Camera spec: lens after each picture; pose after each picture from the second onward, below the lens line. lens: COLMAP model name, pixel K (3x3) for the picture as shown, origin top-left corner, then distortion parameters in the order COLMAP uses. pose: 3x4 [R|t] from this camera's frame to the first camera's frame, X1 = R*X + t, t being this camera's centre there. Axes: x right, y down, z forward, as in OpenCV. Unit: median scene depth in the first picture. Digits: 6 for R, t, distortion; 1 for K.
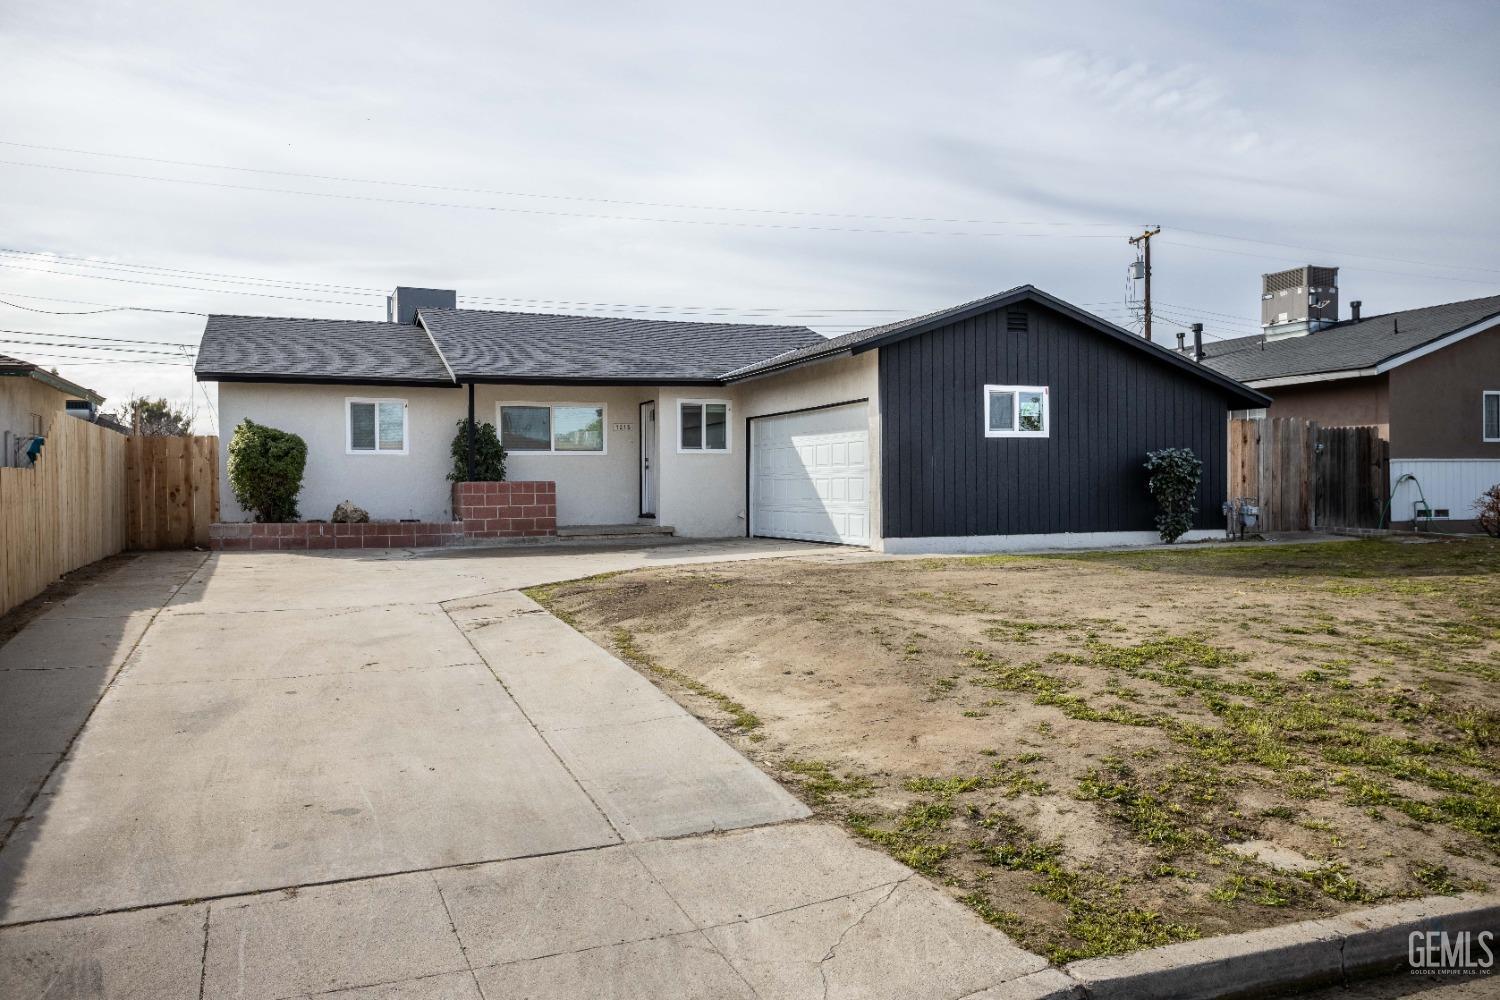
lens RADIAL K [[1127.6, 0, 751.6], [0, 1127.6, 504.0], [0, 0, 1]] dist [0.035163, -0.016323]
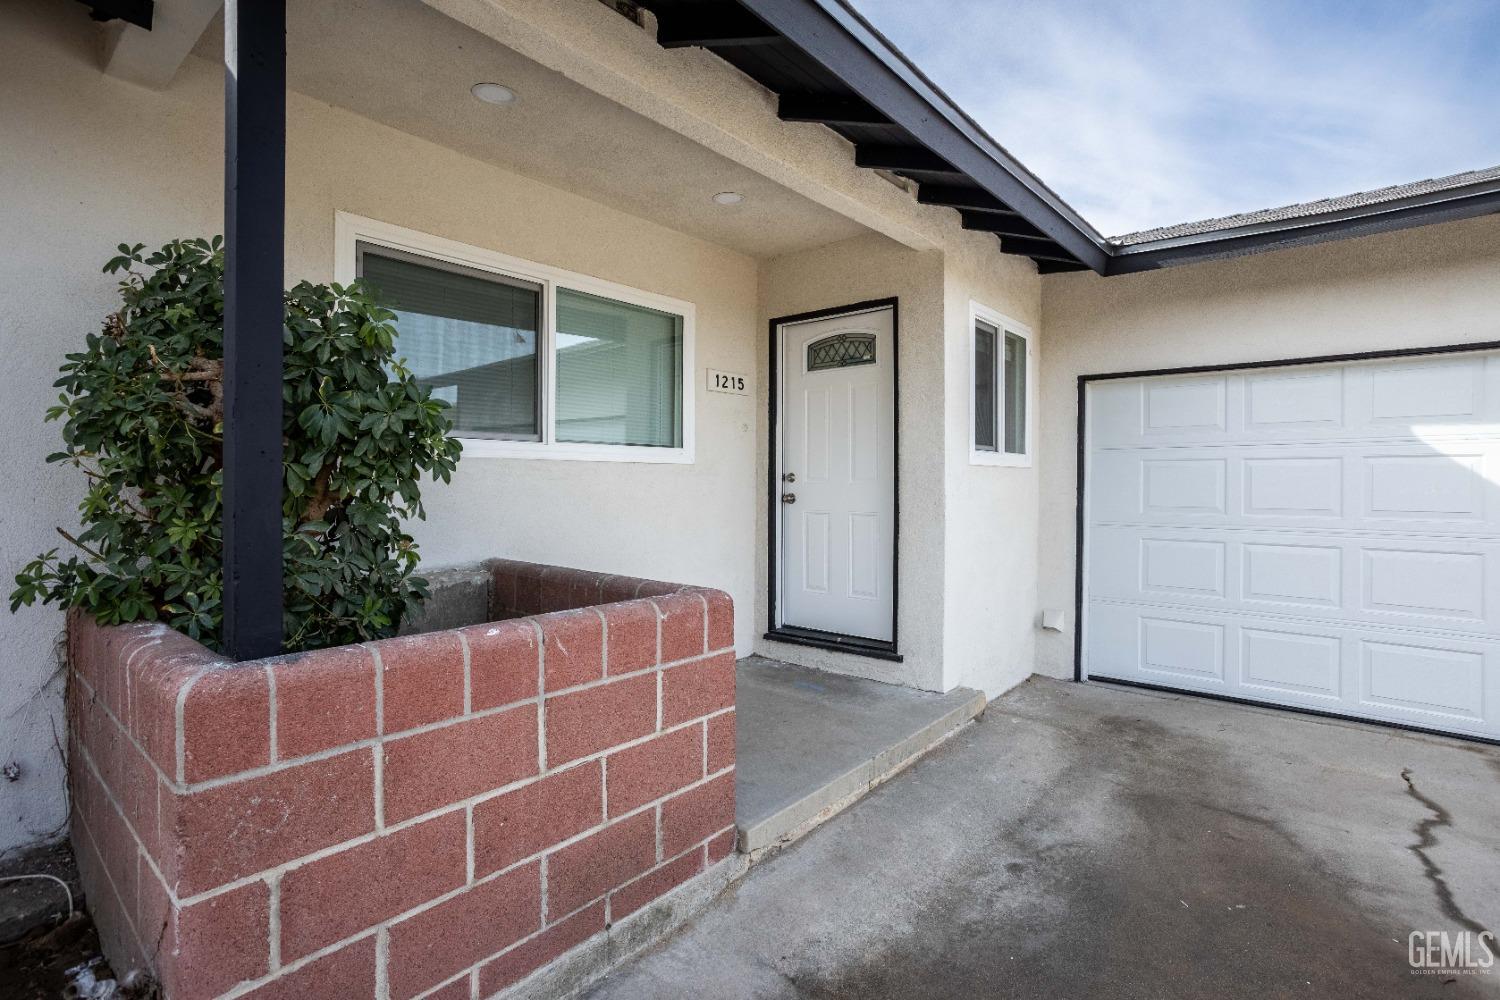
lens RADIAL K [[709.2, 0, 759.4], [0, 709.2, 483.8], [0, 0, 1]] dist [-0.008054, 0.003487]
pose [[0.878834, 0.009138, 0.477041, -0.233659], [-0.004126, 0.999925, -0.011554, -0.038172], [-0.477110, 0.008186, 0.878805, 0.893421]]
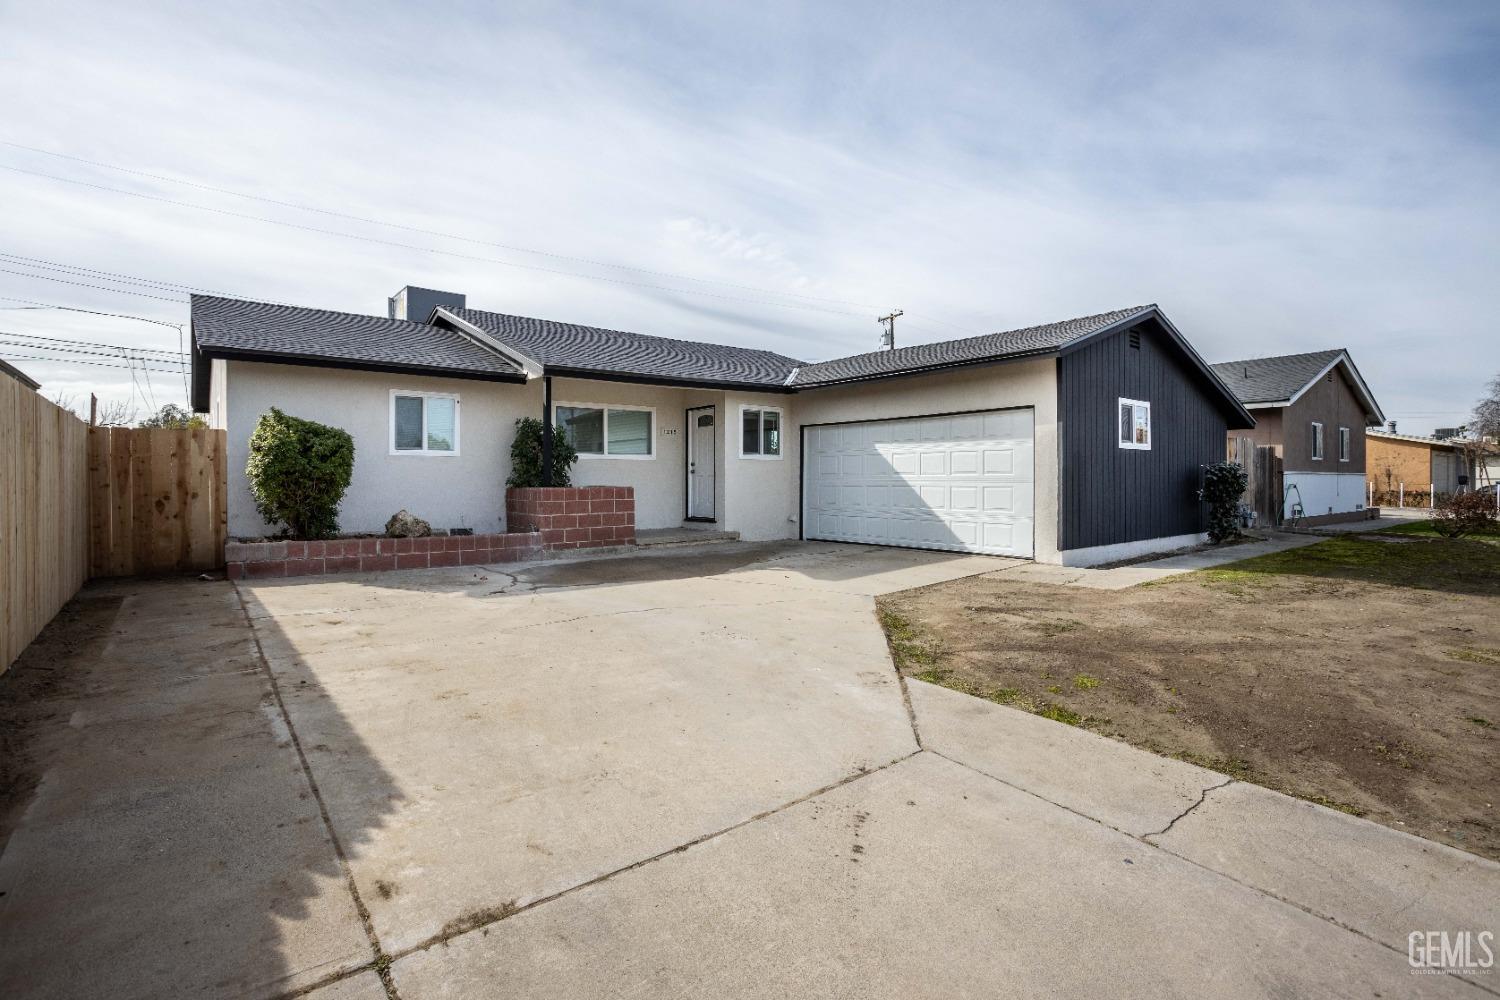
lens RADIAL K [[709.2, 0, 750.5], [0, 709.2, 485.4], [0, 0, 1]] dist [-0.008054, 0.003487]
pose [[0.958562, 0.003935, 0.284858, -0.251406], [-0.002107, 0.999975, -0.006722, -0.017614], [-0.284878, 0.005843, 0.958546, 0.409531]]
